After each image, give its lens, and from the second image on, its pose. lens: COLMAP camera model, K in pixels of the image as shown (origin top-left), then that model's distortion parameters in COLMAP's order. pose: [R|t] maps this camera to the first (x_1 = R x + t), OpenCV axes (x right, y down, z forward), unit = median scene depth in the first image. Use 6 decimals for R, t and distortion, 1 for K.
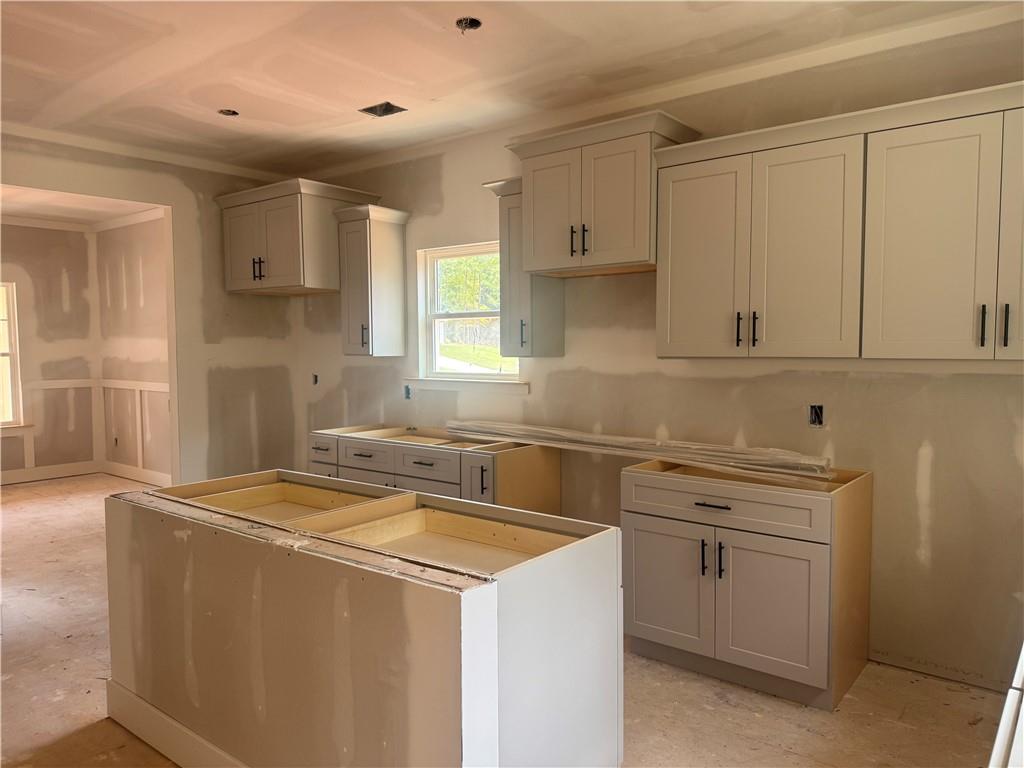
lens RADIAL K [[724.5, 0, 511.8], [0, 724.5, 385.5], [0, 0, 1]] dist [0.037134, -0.042509]
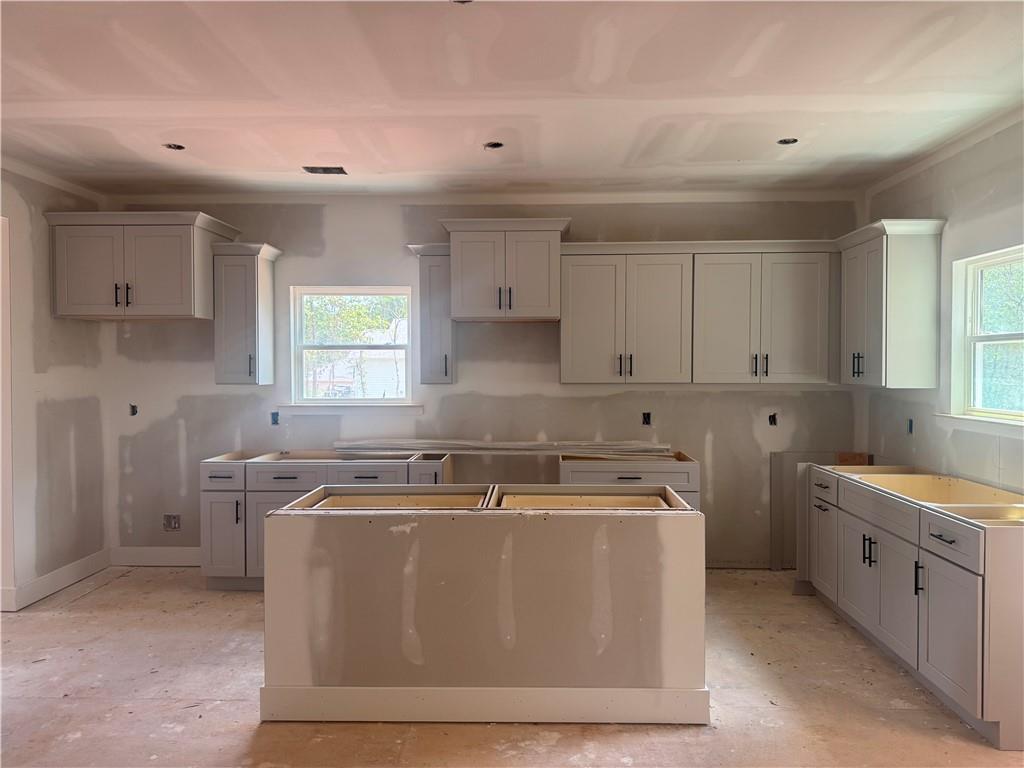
lens RADIAL K [[724.5, 0, 520.8], [0, 724.5, 376.7], [0, 0, 1]] dist [0.037134, -0.042509]
pose [[0.796469, -0.005660, 0.604653, -0.551507], [0.032504, 0.998911, -0.033465, -0.005098], [-0.603805, 0.046307, 0.795786, -0.071818]]
